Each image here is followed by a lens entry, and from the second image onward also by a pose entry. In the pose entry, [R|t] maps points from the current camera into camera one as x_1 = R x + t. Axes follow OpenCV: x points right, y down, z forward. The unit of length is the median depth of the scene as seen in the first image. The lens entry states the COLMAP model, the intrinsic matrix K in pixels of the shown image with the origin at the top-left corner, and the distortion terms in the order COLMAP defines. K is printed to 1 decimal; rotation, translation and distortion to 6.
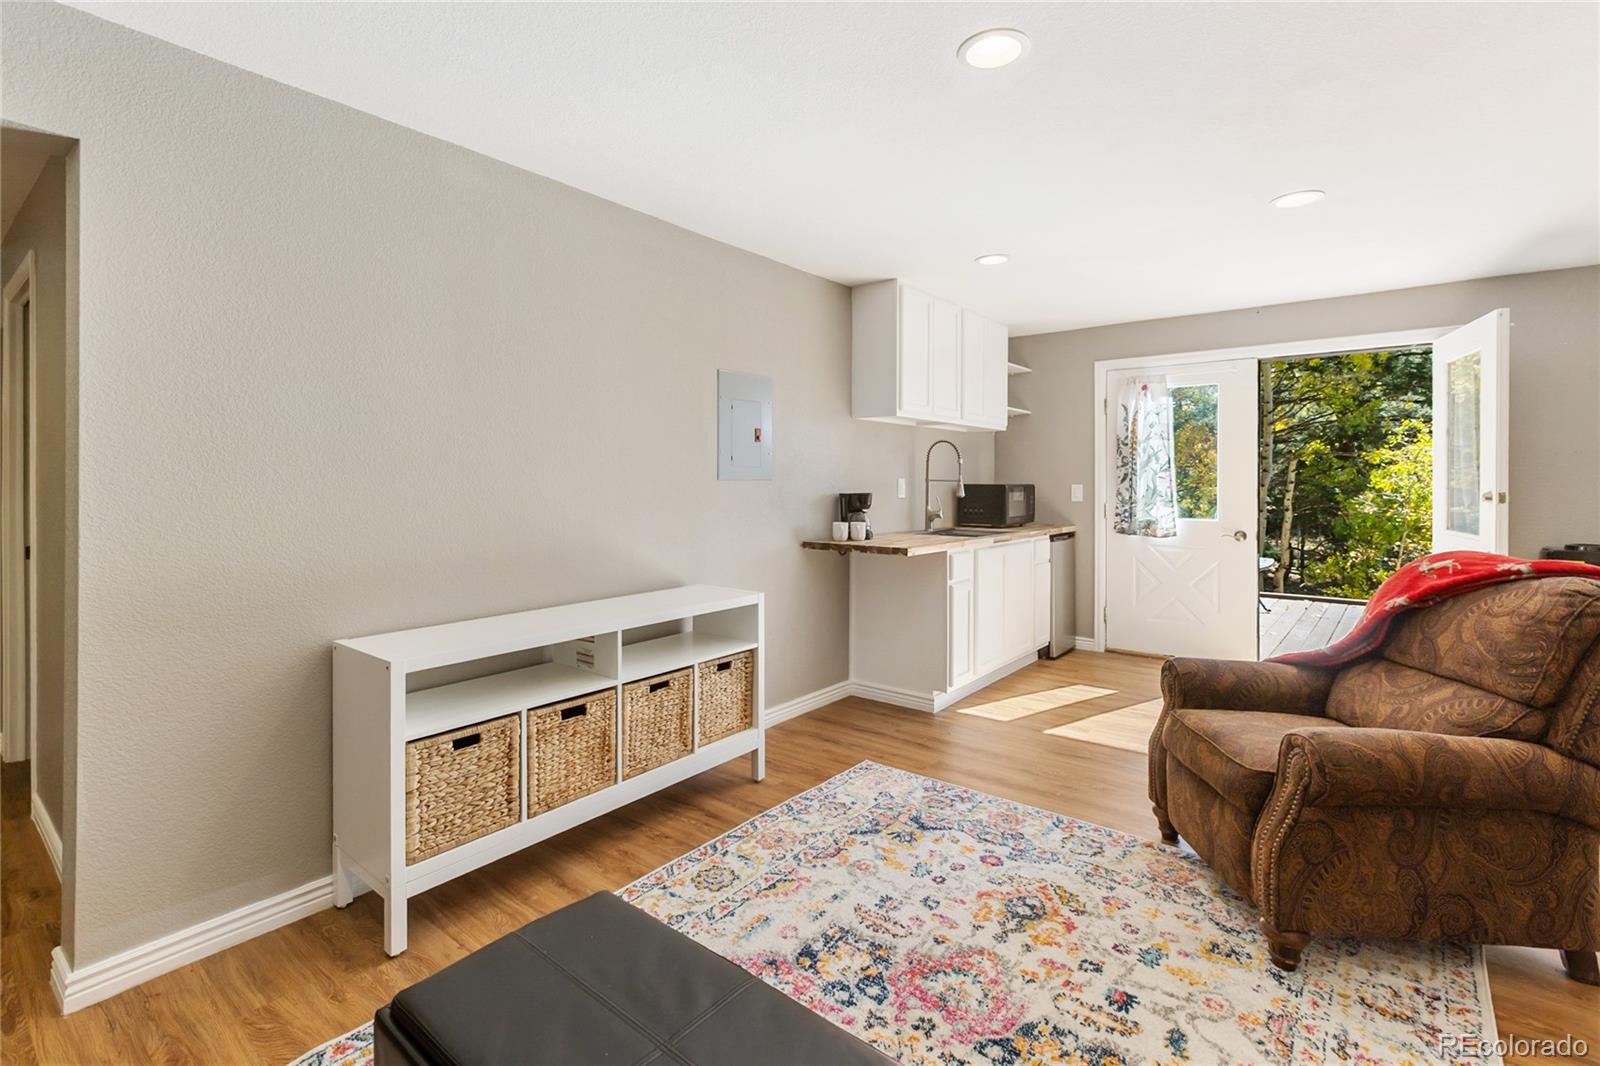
lens RADIAL K [[735.2, 0, 796.2], [0, 735.2, 487.6], [0, 0, 1]] dist [0.001879, -0.000487]
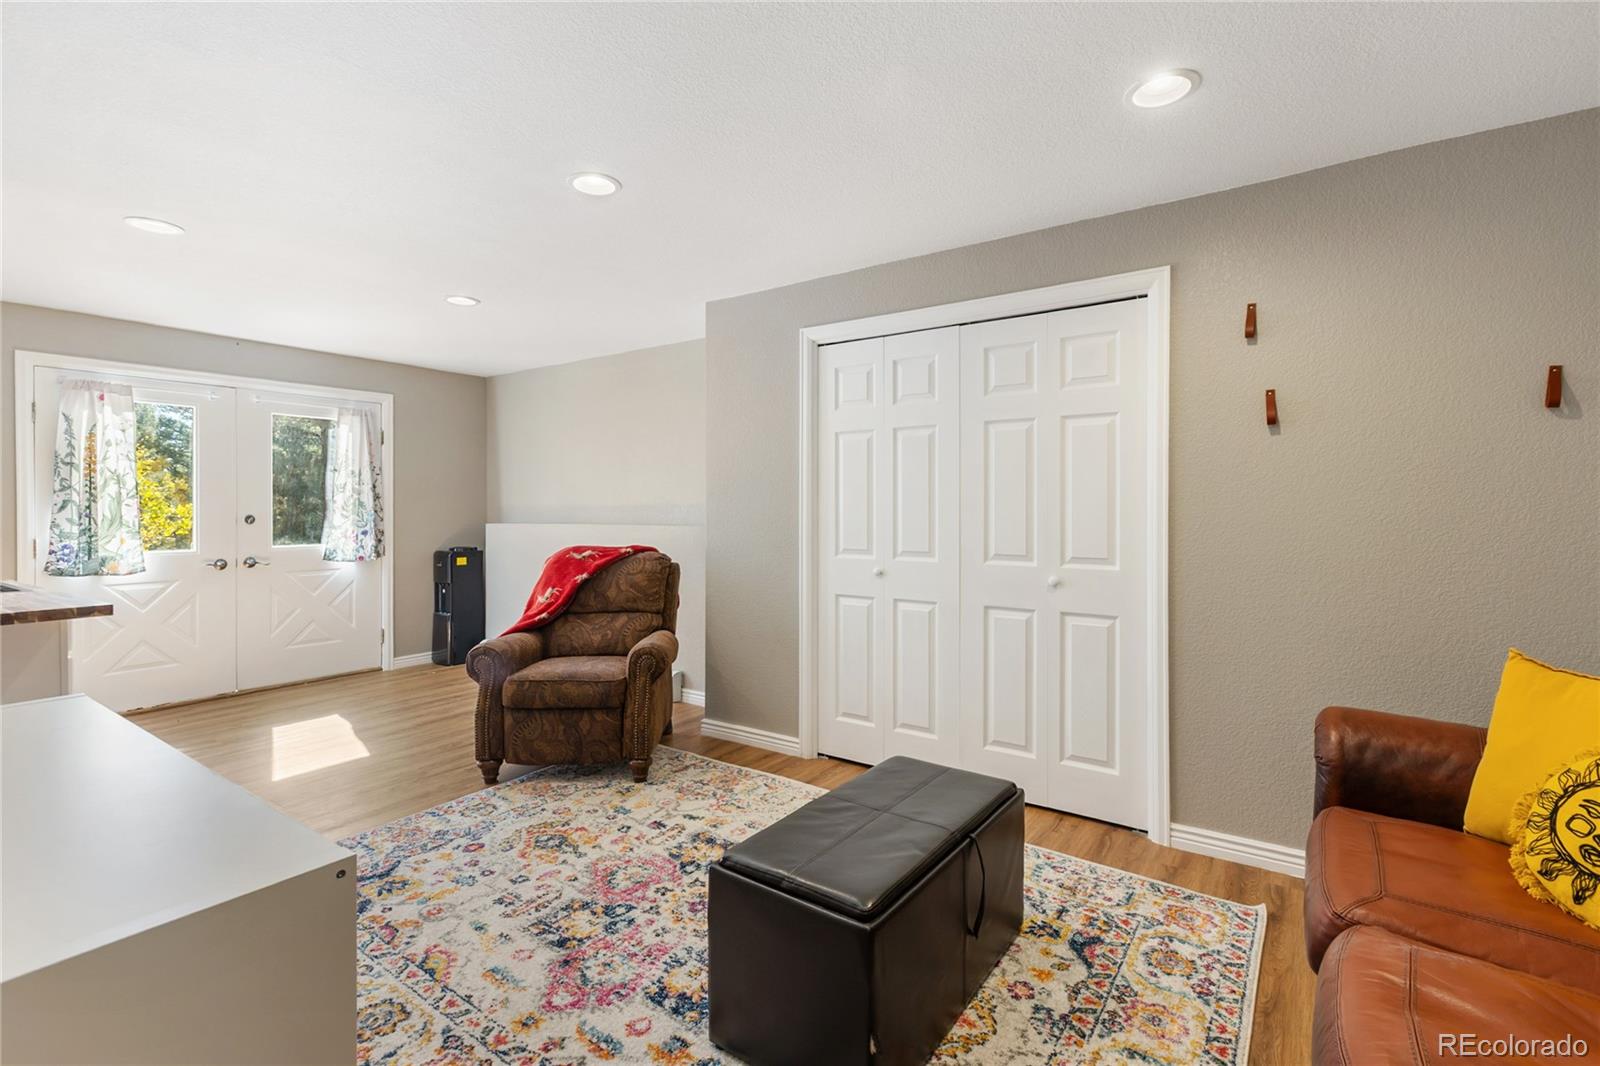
lens RADIAL K [[735.2, 0, 796.2], [0, 735.2, 487.6], [0, 0, 1]] dist [0.001879, -0.000487]
pose [[-0.074555, 0.030696, 0.996744, -0.922253], [0.012837, 0.999473, -0.029820, 0.003502], [-0.997134, 0.010572, -0.074910, 0.610667]]
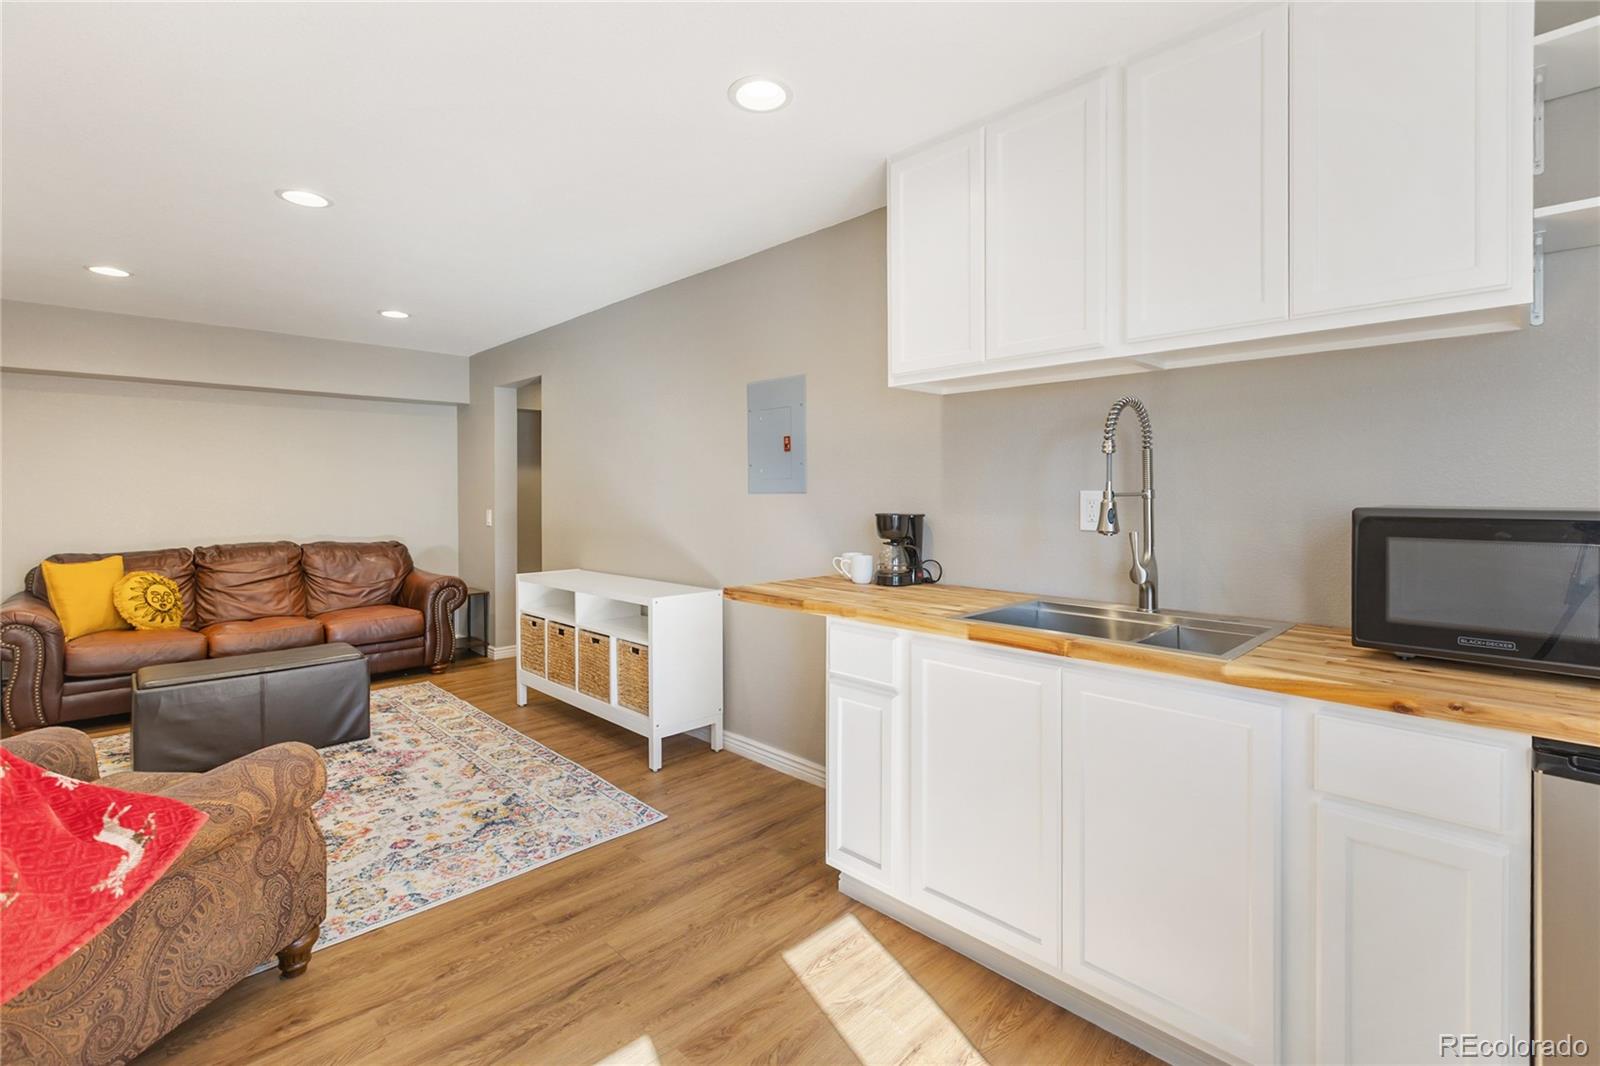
lens RADIAL K [[712.9, 0, 785.7], [0, 712.9, 498.7], [0, 0, 1]] dist [-0.000064, -0.000014]
pose [[-0.112138, 0.009172, -0.993650, 1.283511], [-0.010612, 0.999889, 0.010427, -0.020900], [0.993636, 0.011714, -0.112028, 1.727530]]
